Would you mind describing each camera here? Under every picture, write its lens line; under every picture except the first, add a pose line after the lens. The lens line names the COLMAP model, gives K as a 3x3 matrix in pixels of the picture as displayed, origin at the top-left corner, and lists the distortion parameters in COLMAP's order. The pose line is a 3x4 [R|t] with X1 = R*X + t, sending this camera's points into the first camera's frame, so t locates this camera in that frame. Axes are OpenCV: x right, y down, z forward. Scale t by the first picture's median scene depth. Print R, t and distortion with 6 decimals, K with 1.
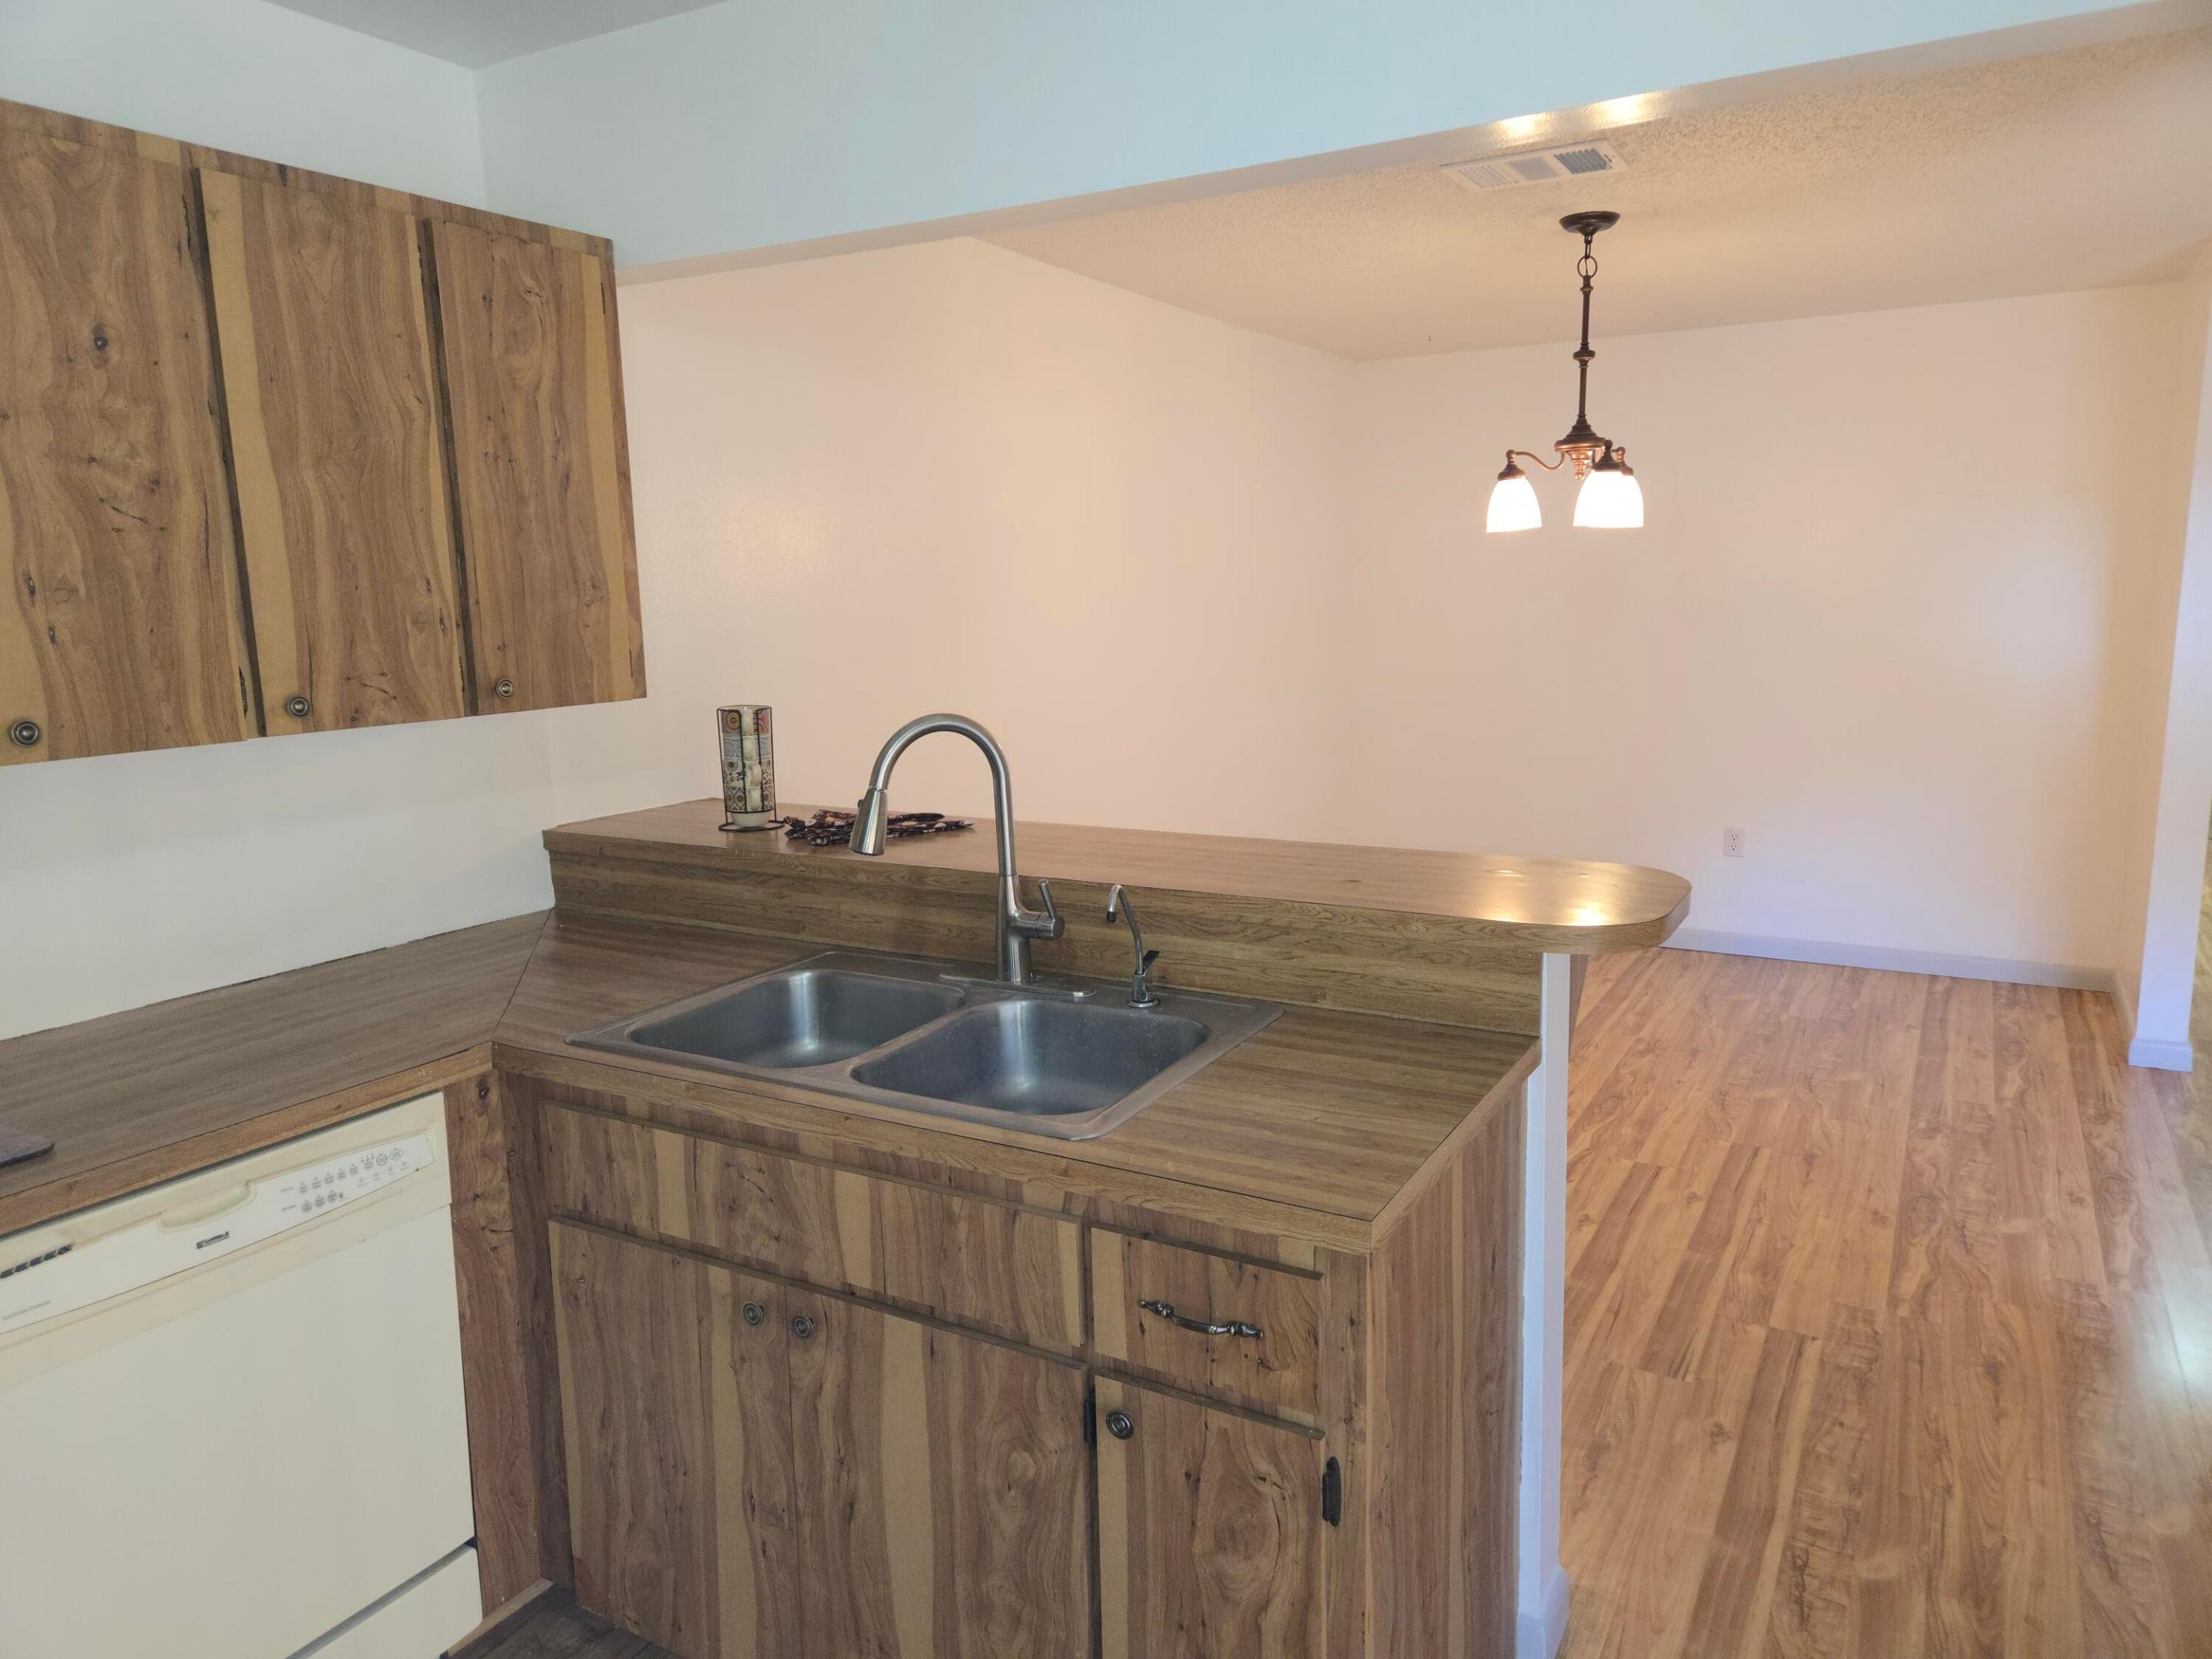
lens RADIAL K [[1473.4, 0, 1101.2], [0, 1473.4, 827.6], [0, 0, 1]] dist [0.089601, -0.075198]
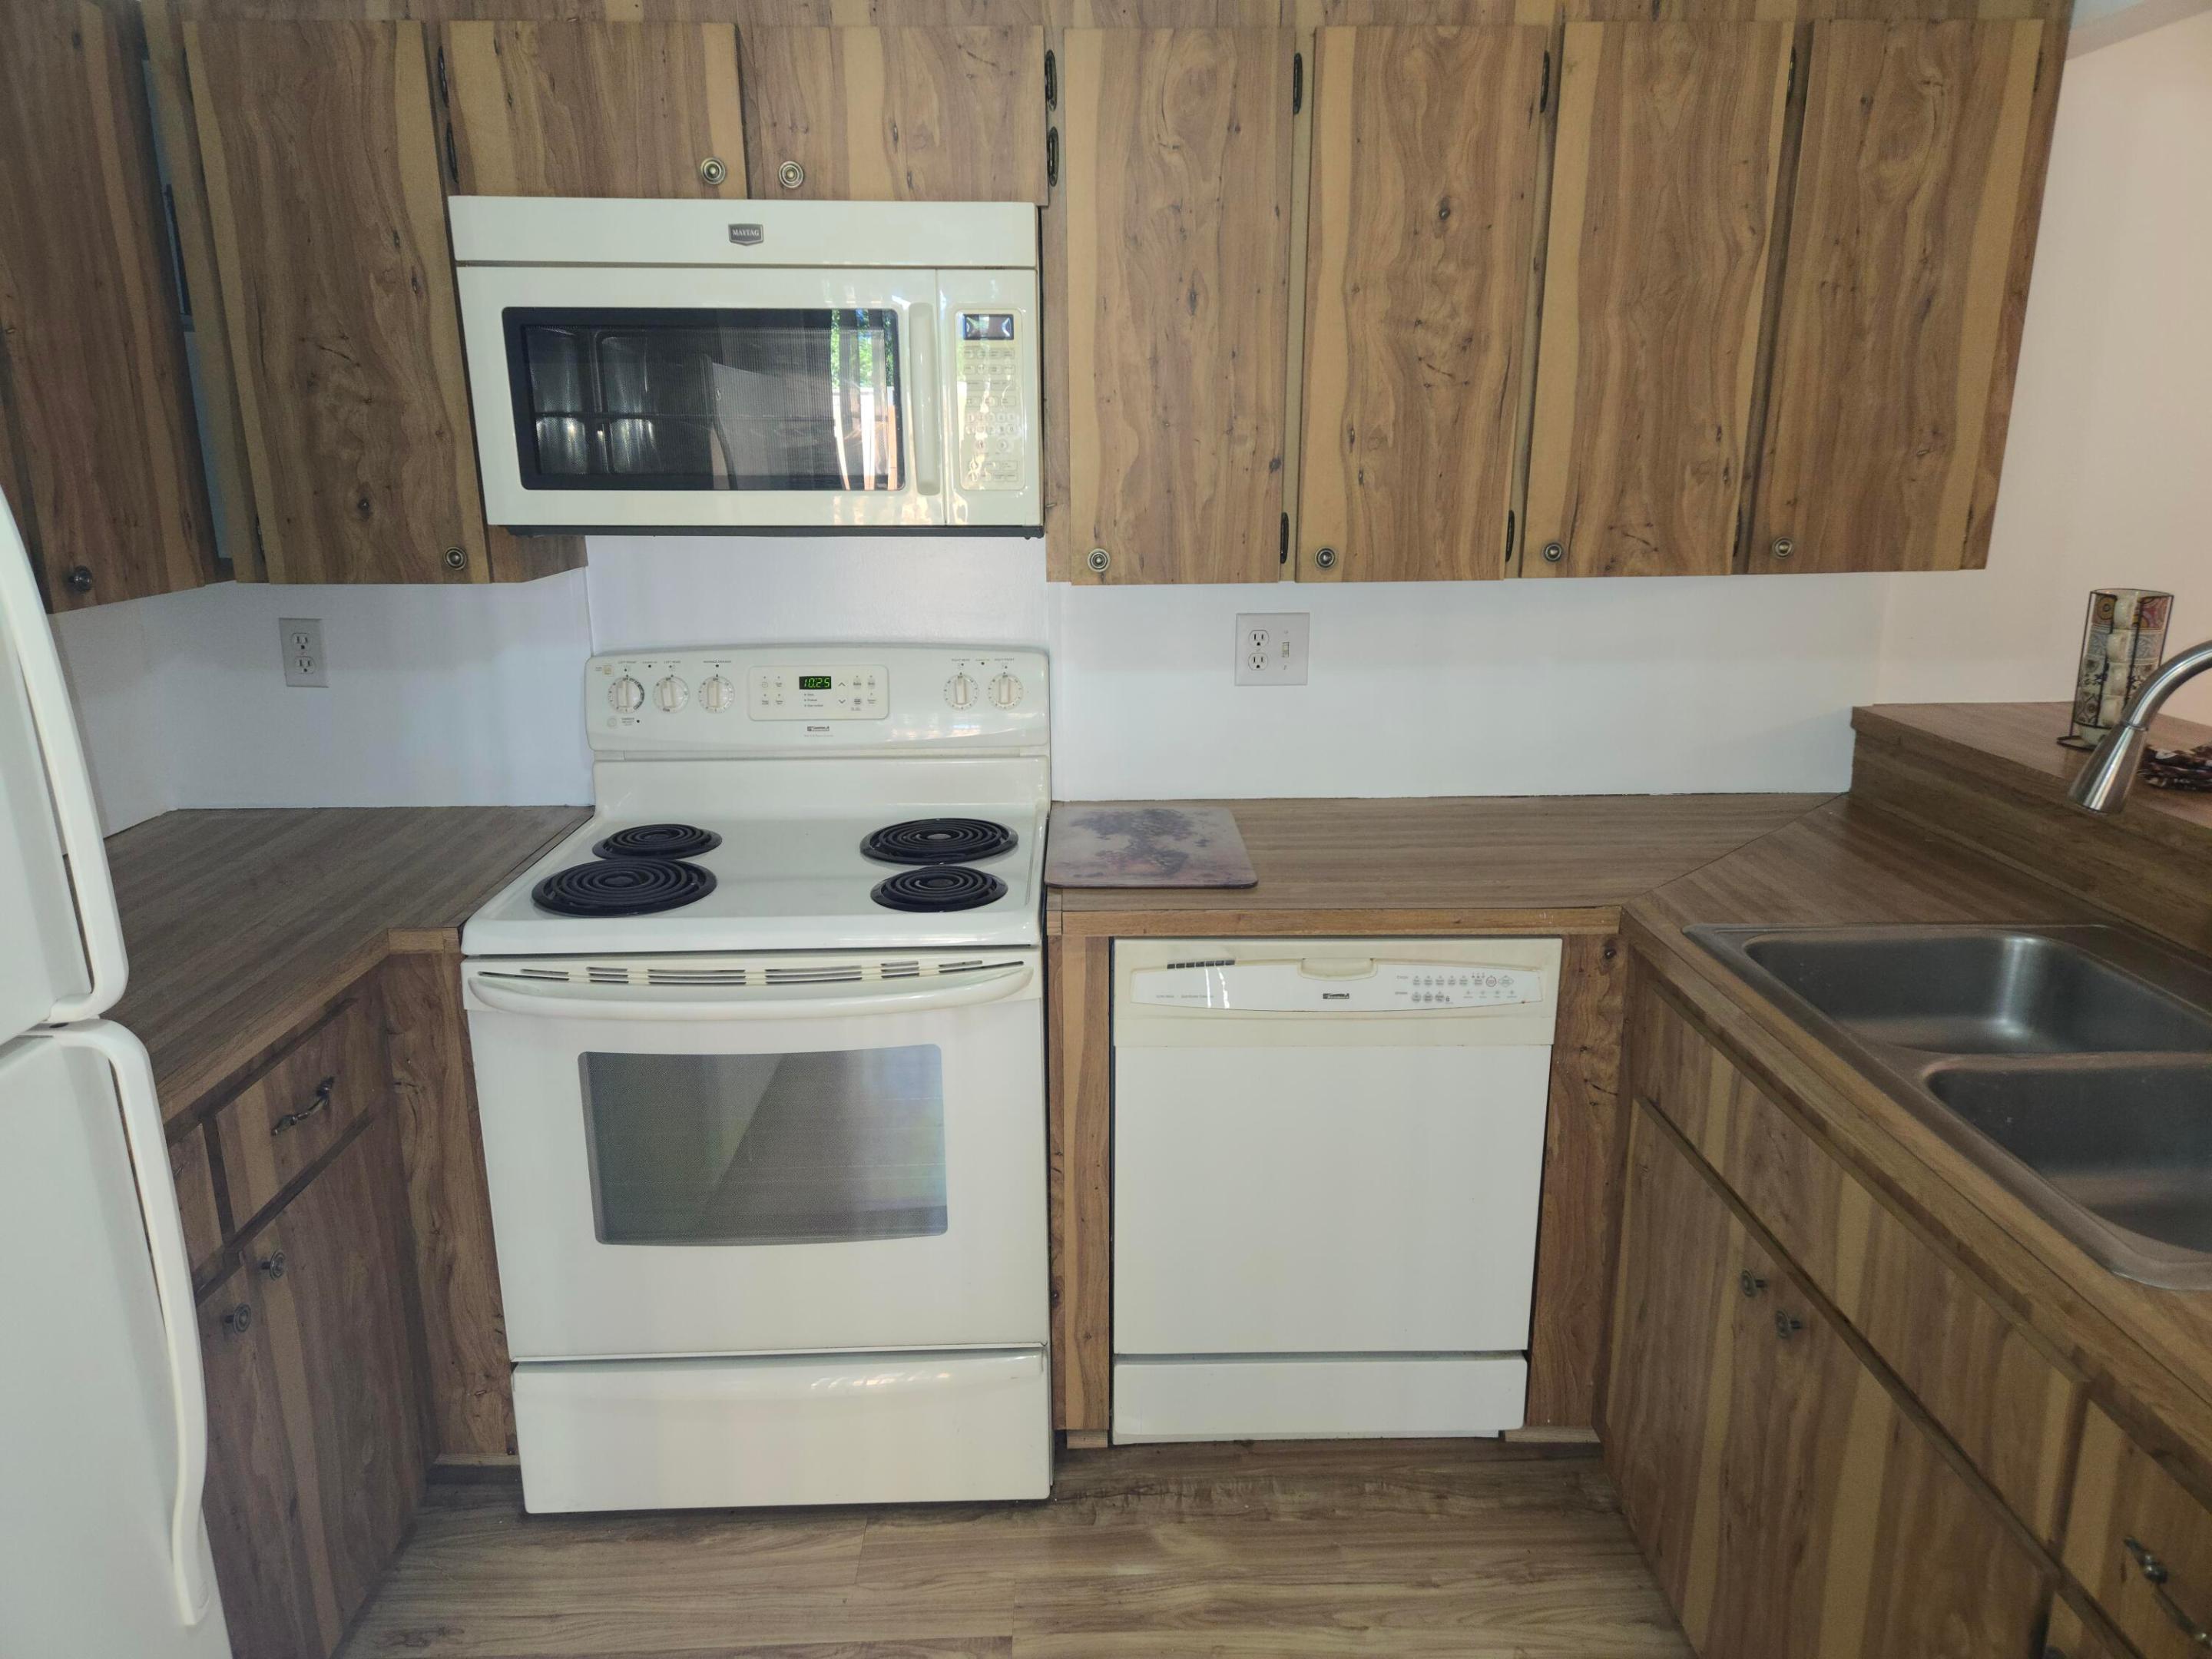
lens RADIAL K [[1466.3, 0, 1106.1], [0, 1466.3, 824.0], [0, 0, 1]] dist [0.093948, -0.079043]
pose [[0.526323, 0.235296, -0.817080, 0.187050], [-0.146879, 0.971663, 0.185199, -0.038914], [0.837503, 0.022538, 0.545968, 0.158792]]
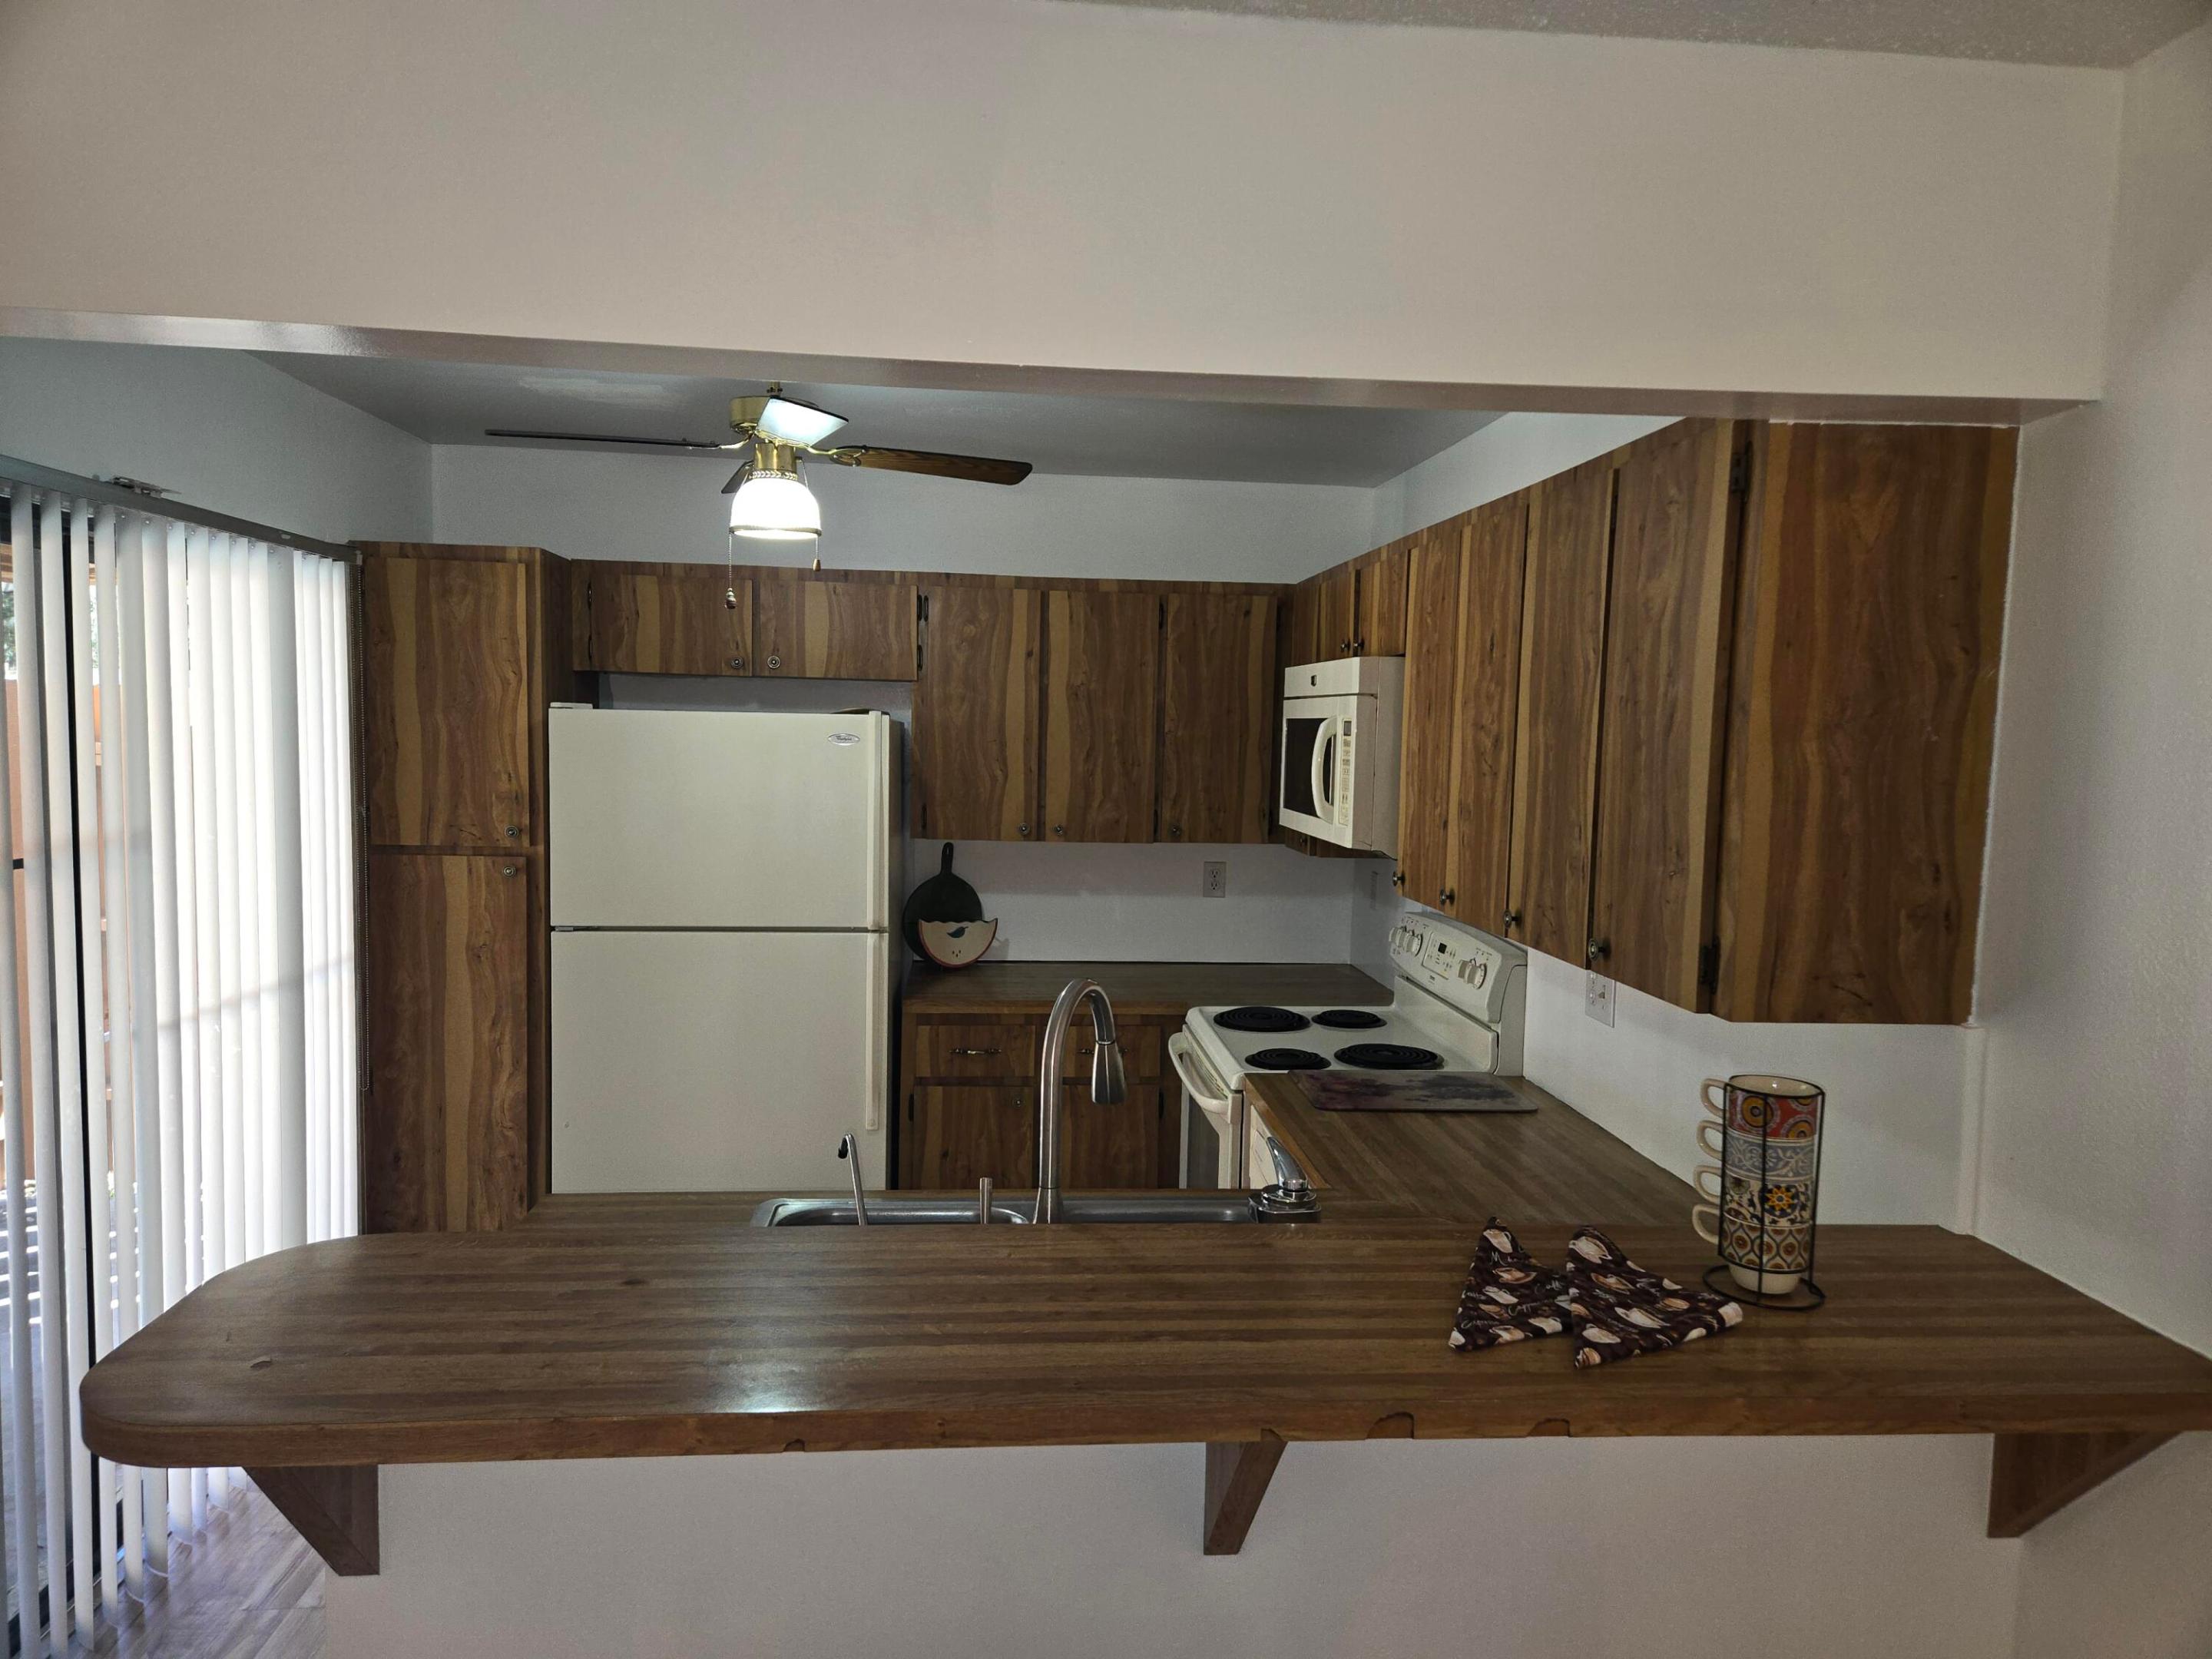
lens RADIAL K [[1472.8, 0, 1120.9], [0, 1472.8, 846.6], [0, 0, 1]] dist [0.083358, -0.076210]
pose [[-0.810964, 0.048033, -0.583121, 0.387389], [-0.106522, 0.967848, 0.227867, -0.352839], [0.575318, 0.246907, -0.779773, 1.631677]]
